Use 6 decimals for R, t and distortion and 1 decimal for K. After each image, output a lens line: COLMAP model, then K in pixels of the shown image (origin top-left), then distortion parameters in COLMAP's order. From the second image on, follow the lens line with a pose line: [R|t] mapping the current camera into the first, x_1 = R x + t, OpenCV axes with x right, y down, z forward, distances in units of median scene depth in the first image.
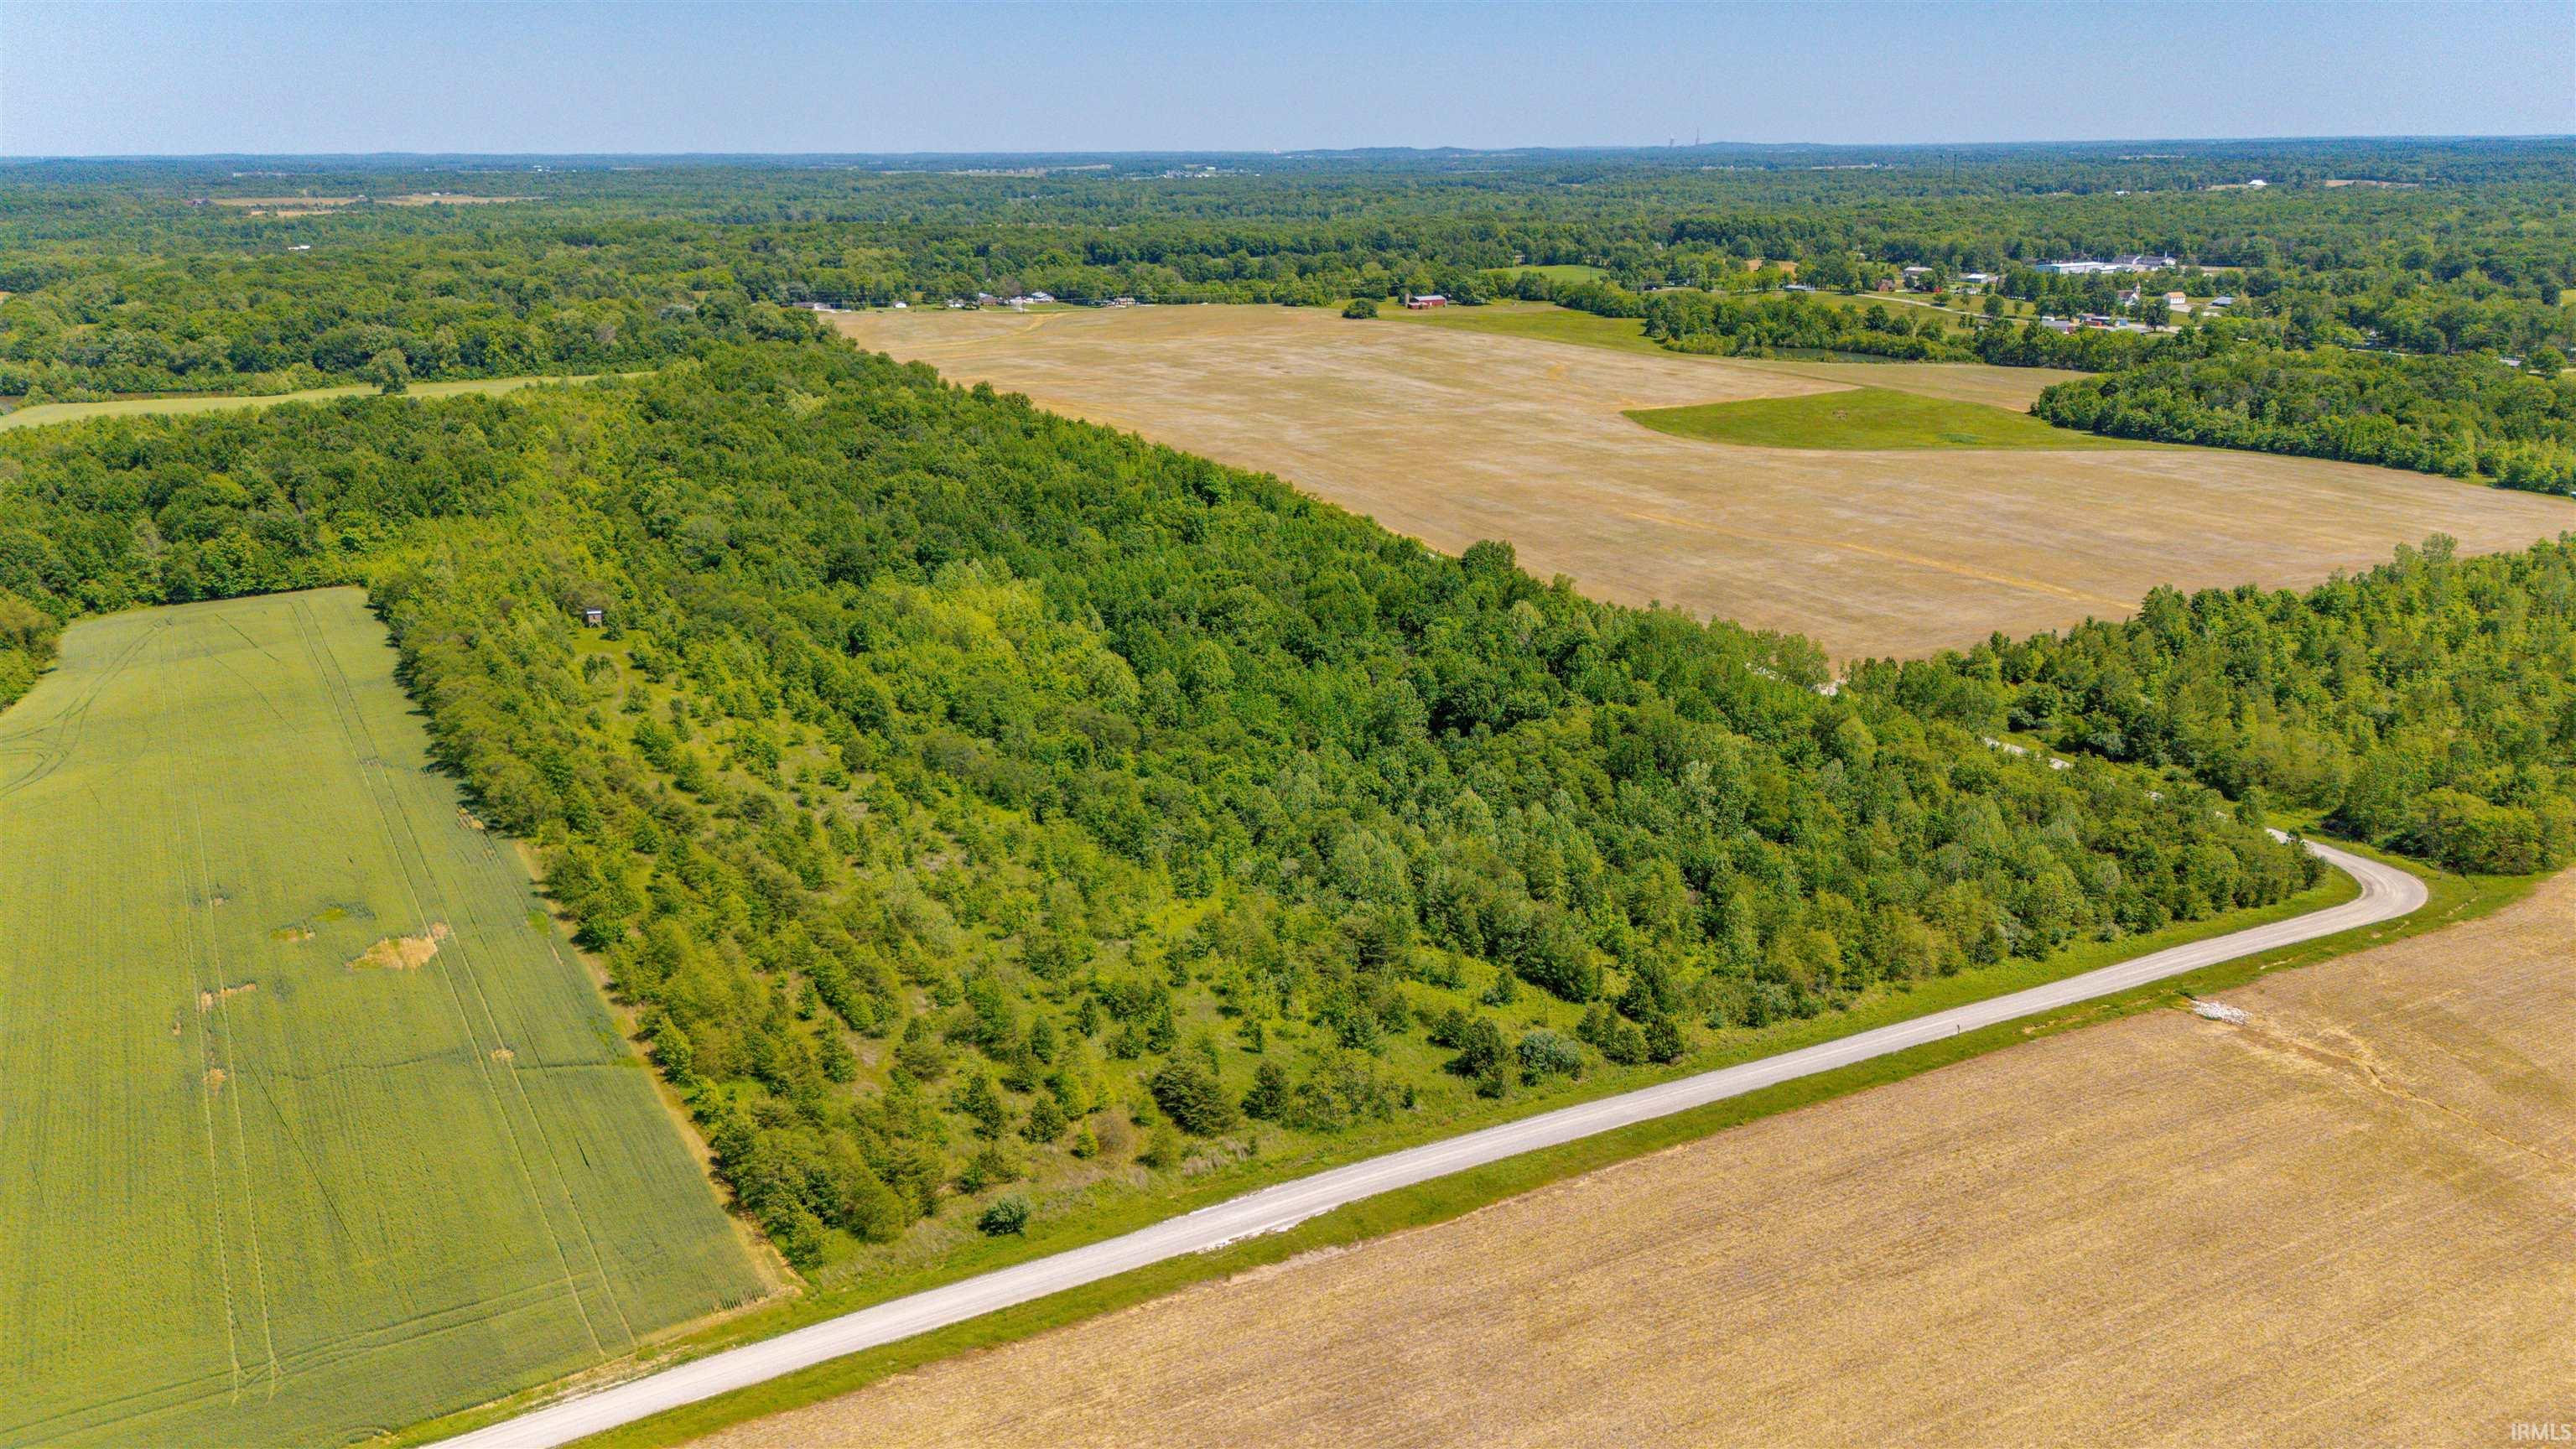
lens RADIAL K [[1893.5, 0, 1297.1], [0, 1893.5, 723.4], [0, 0, 1]] dist [0.079682, -0.079418]
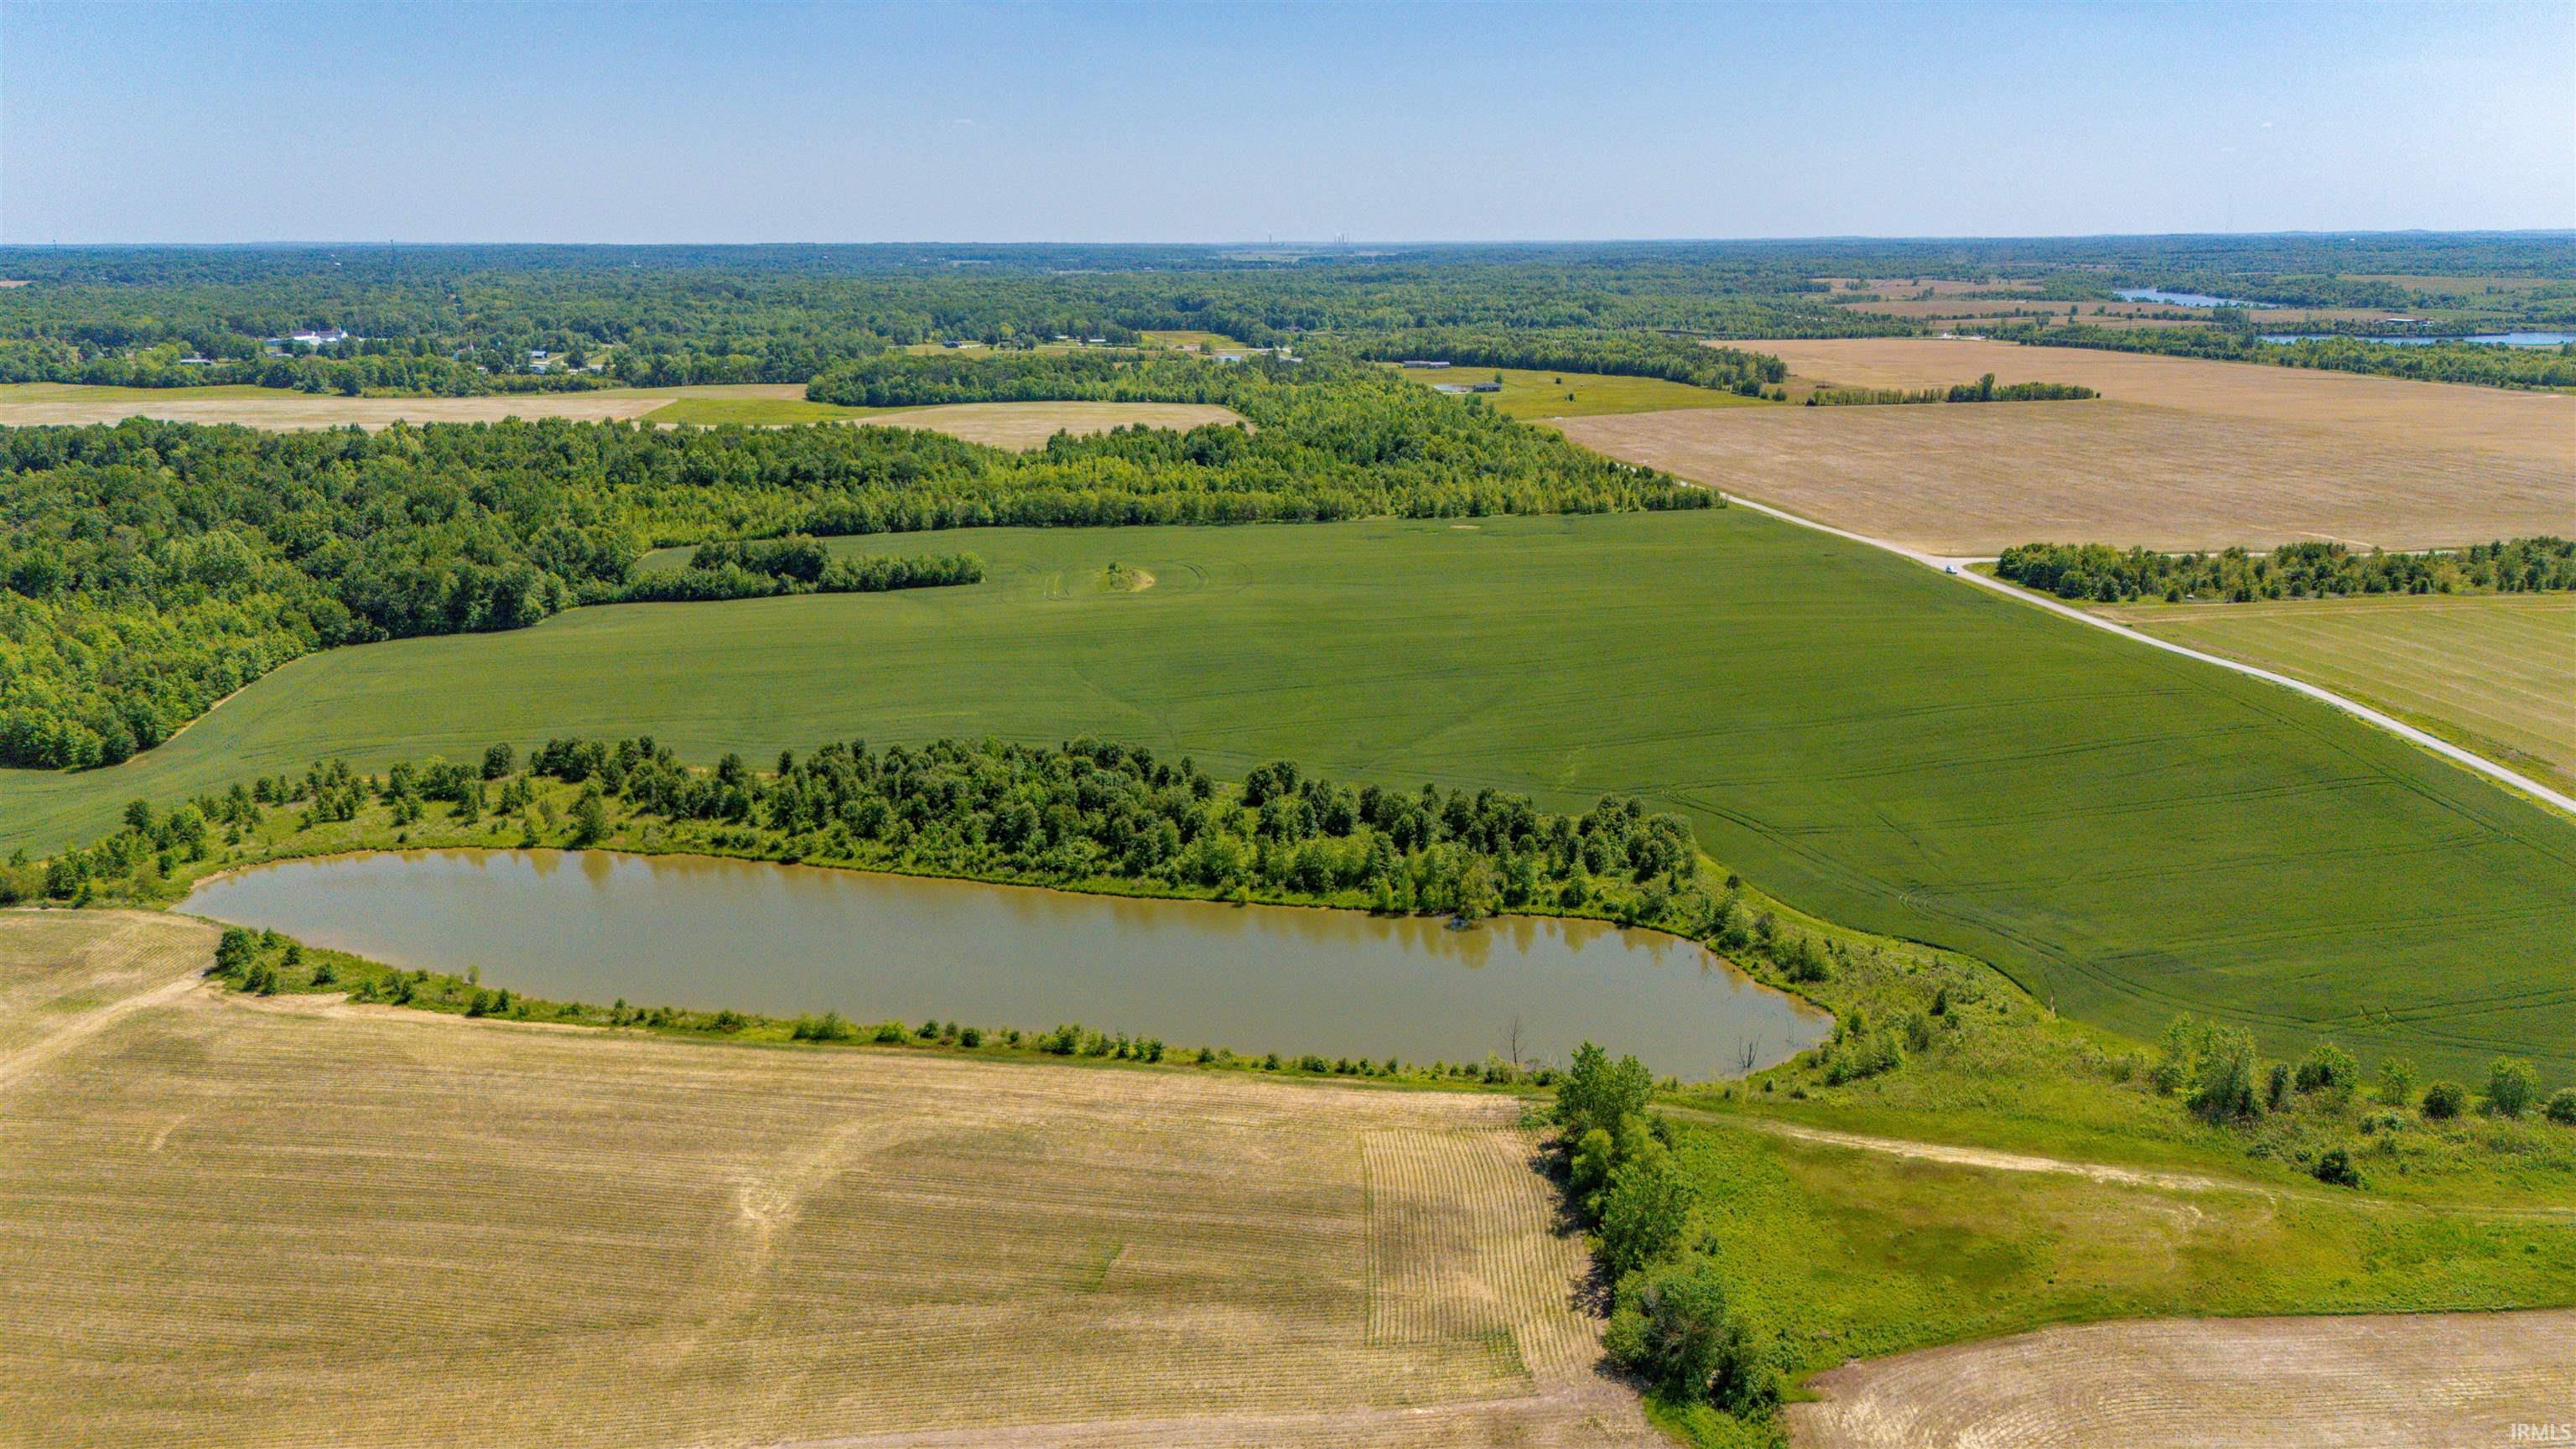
lens RADIAL K [[1893.5, 0, 1293.3], [0, 1893.5, 719.7], [0, 0, 1]] dist [0.079682, -0.079418]
pose [[0.351284, -0.223386, 0.909229, -1.074651], [0.273526, 0.953240, 0.128521, -0.007778], [-0.895424, 0.203550, 0.395960, 0.100081]]
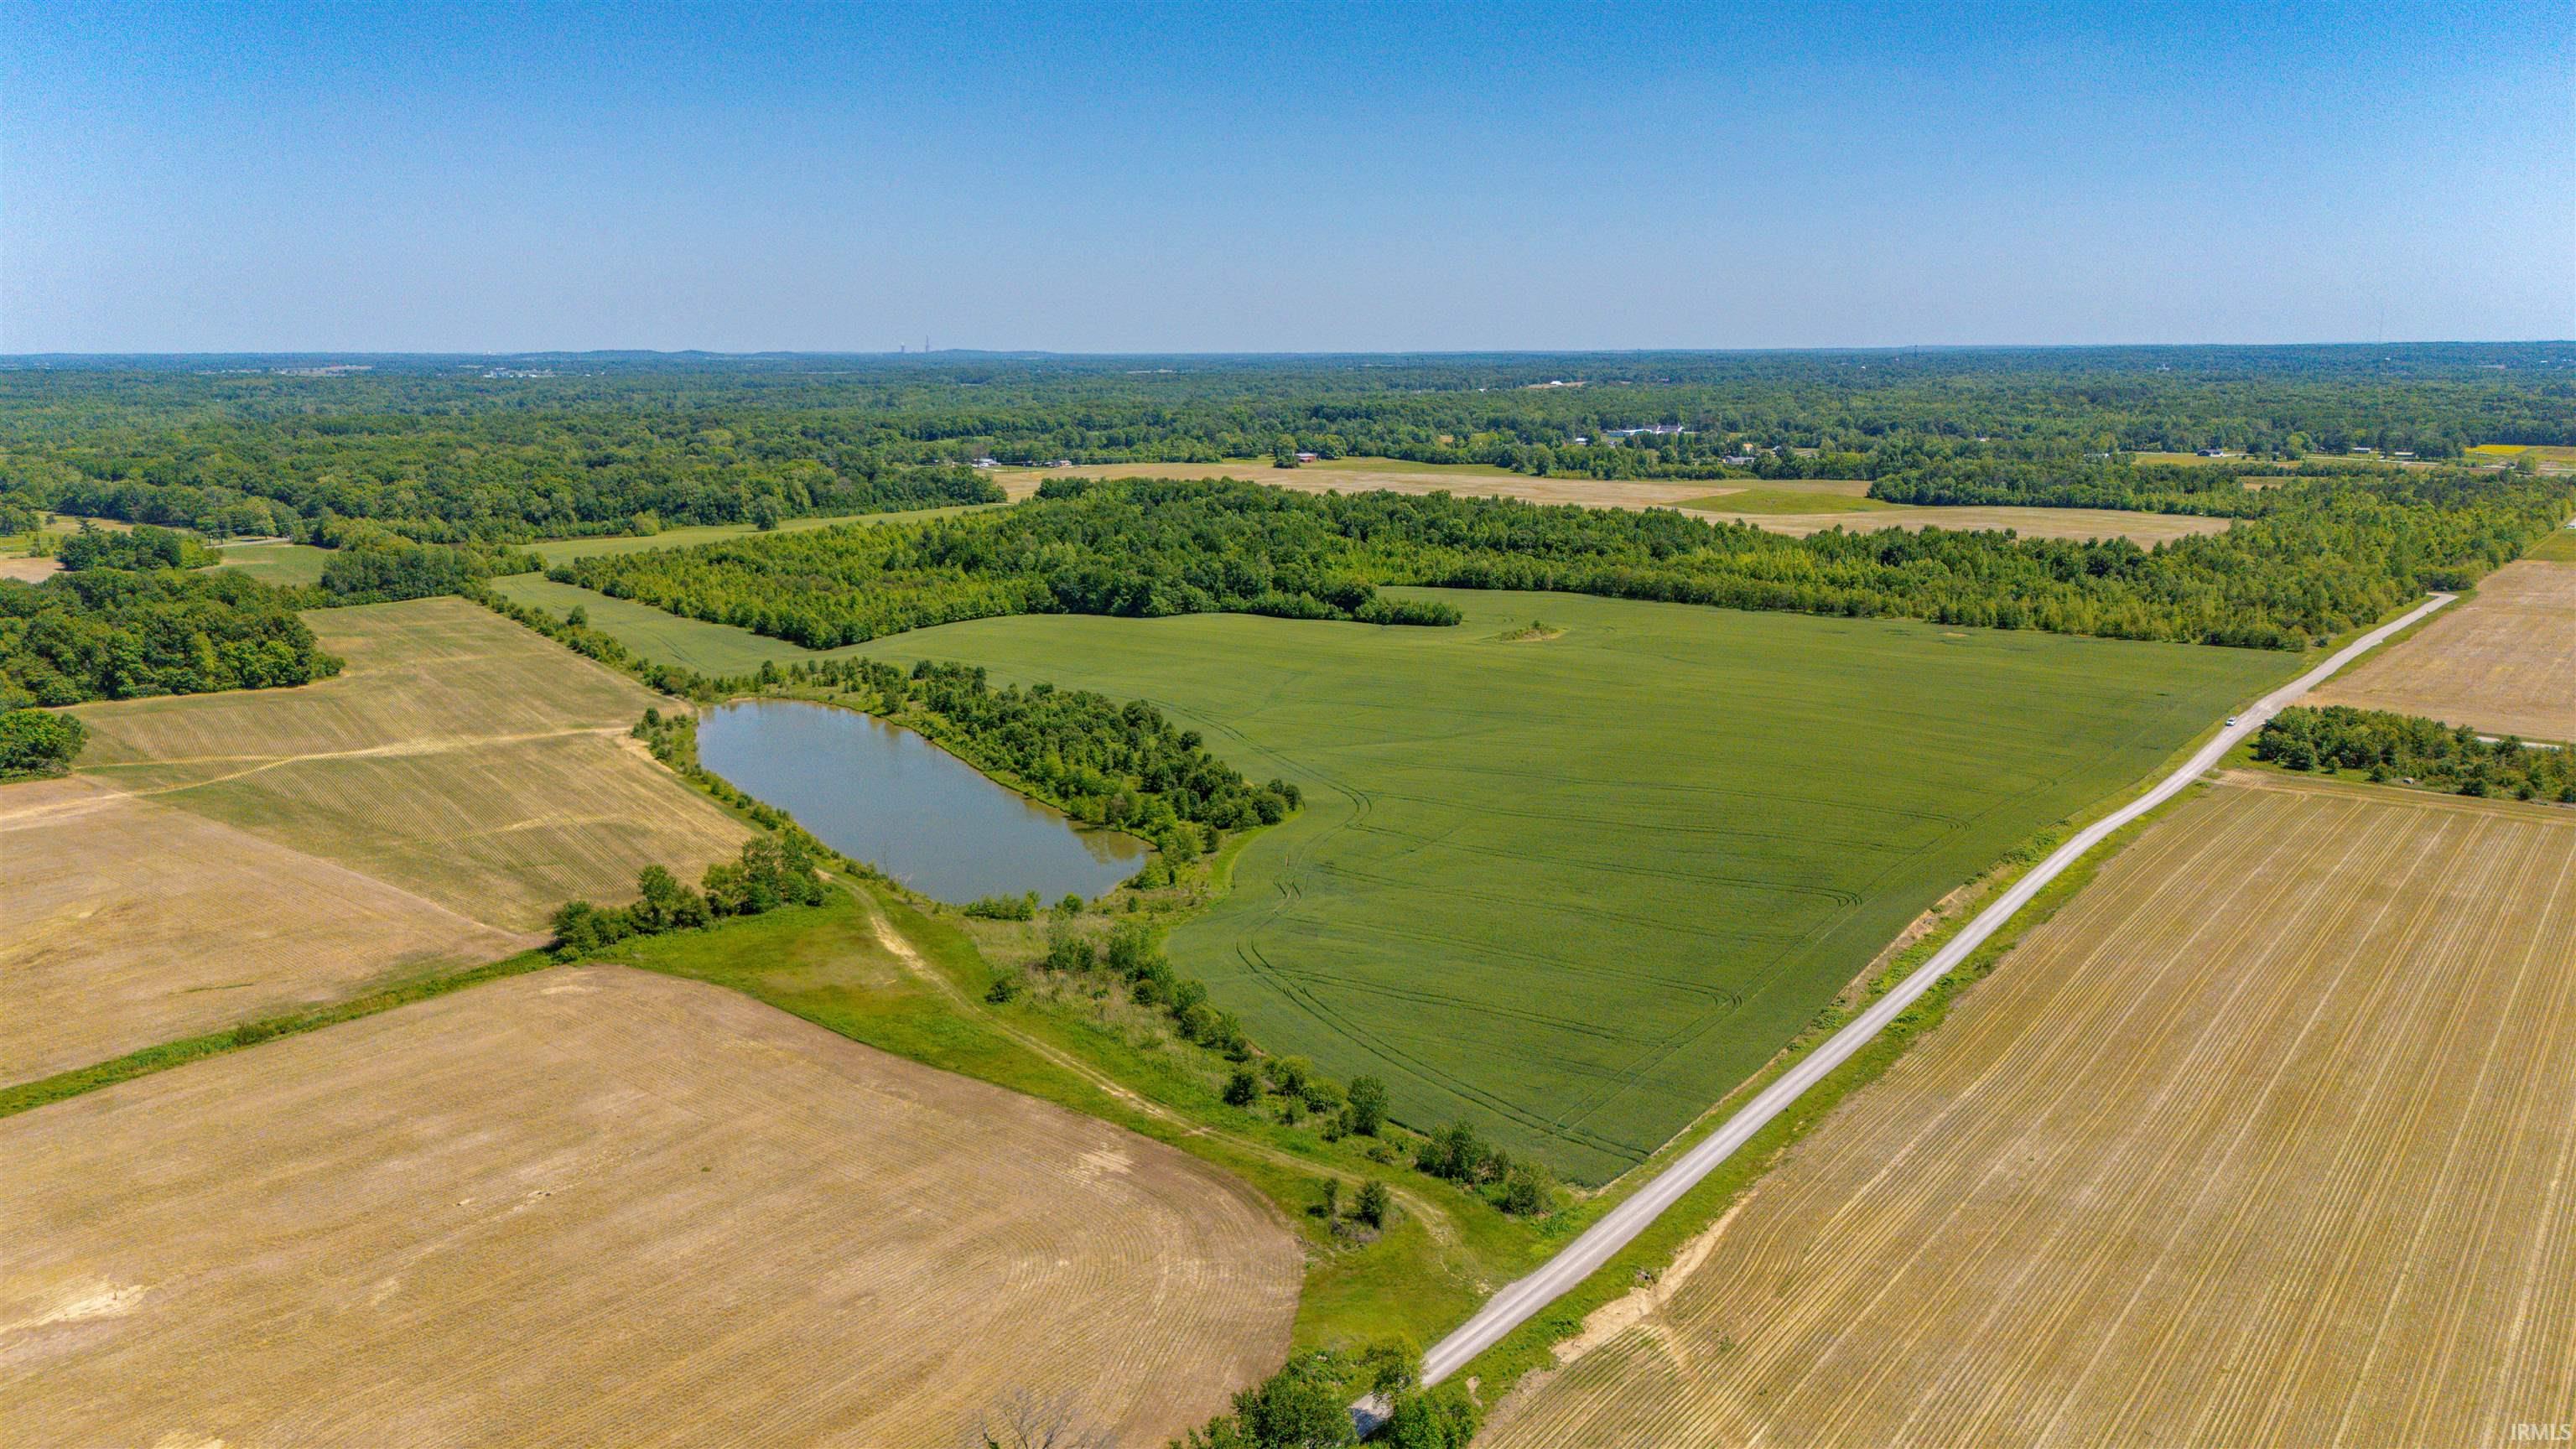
lens RADIAL K [[1893.5, 0, 1296.9], [0, 1893.5, 712.2], [0, 0, 1]] dist [0.079682, -0.079418]
pose [[0.918384, -0.071318, 0.389210, -0.857062], [0.112481, 0.990098, -0.083988, 0.126711], [-0.379366, 0.120912, 0.917312, -0.378125]]
